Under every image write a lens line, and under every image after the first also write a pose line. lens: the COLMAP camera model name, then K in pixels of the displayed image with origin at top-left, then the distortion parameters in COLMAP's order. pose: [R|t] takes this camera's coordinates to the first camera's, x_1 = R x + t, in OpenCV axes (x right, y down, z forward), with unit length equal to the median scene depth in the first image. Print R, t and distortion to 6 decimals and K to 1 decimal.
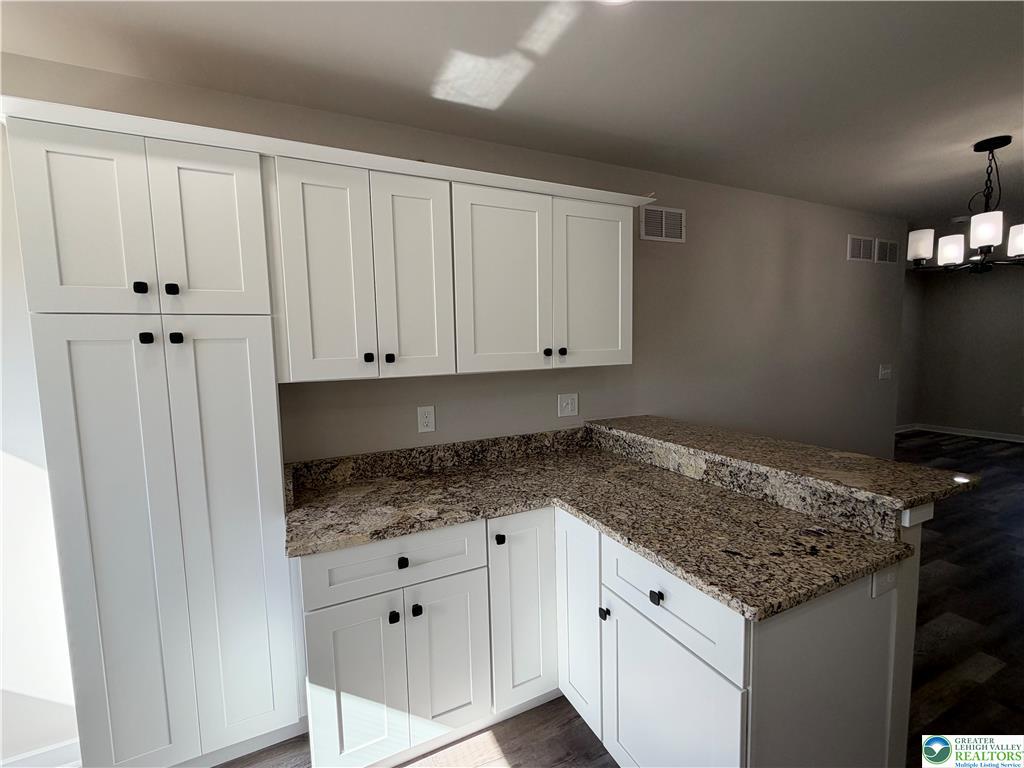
lens RADIAL K [[450.3, 0, 513.4], [0, 450.3, 386.0], [0, 0, 1]] dist [-0.004070, -0.000607]
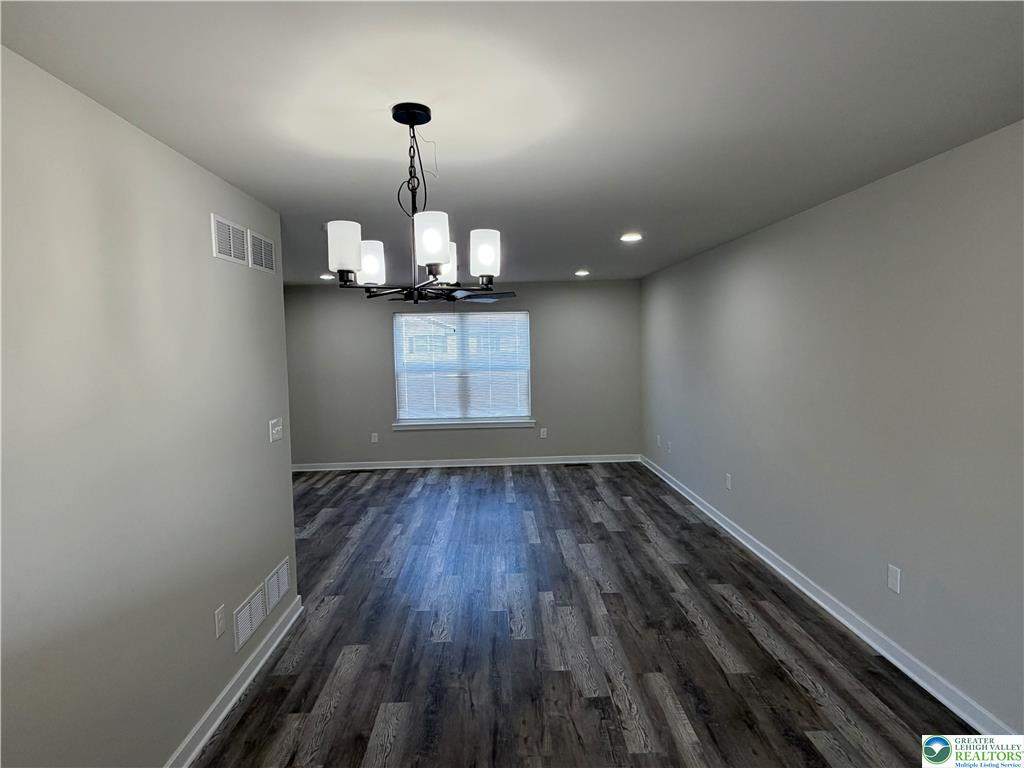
lens RADIAL K [[579.2, 0, 510.8], [0, 579.2, 384.2], [0, 0, 1]] dist [0.017315, 0.000714]
pose [[0.413090, -0.052118, 0.909198, 0.204087], [0.099041, 0.995011, 0.012038, -0.085188], [-0.905288, 0.085075, 0.416191, 0.347116]]
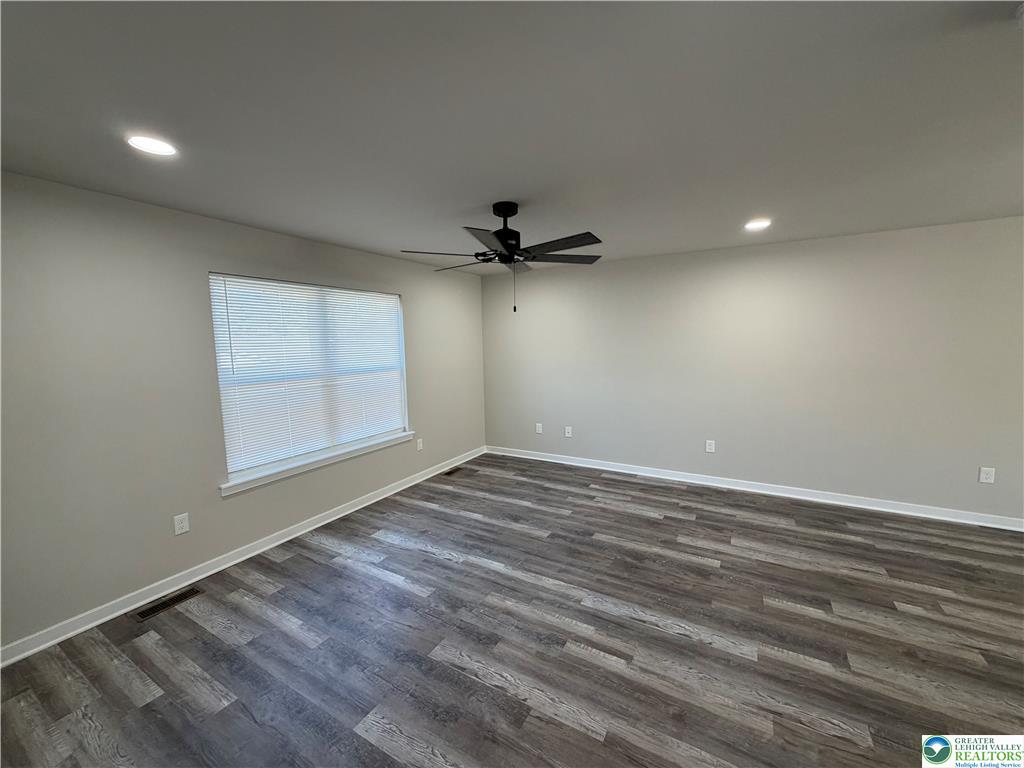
lens RADIAL K [[403.9, 0, 511.1], [0, 403.9, 391.8], [0, 0, 1]] dist [-0.000149, 0.000524]
pose [[-0.559792, -0.074808, 0.825249, 1.045152], [0.105372, 0.981405, 0.160441, -0.208567], [-0.821906, 0.176772, -0.541500, 1.630714]]
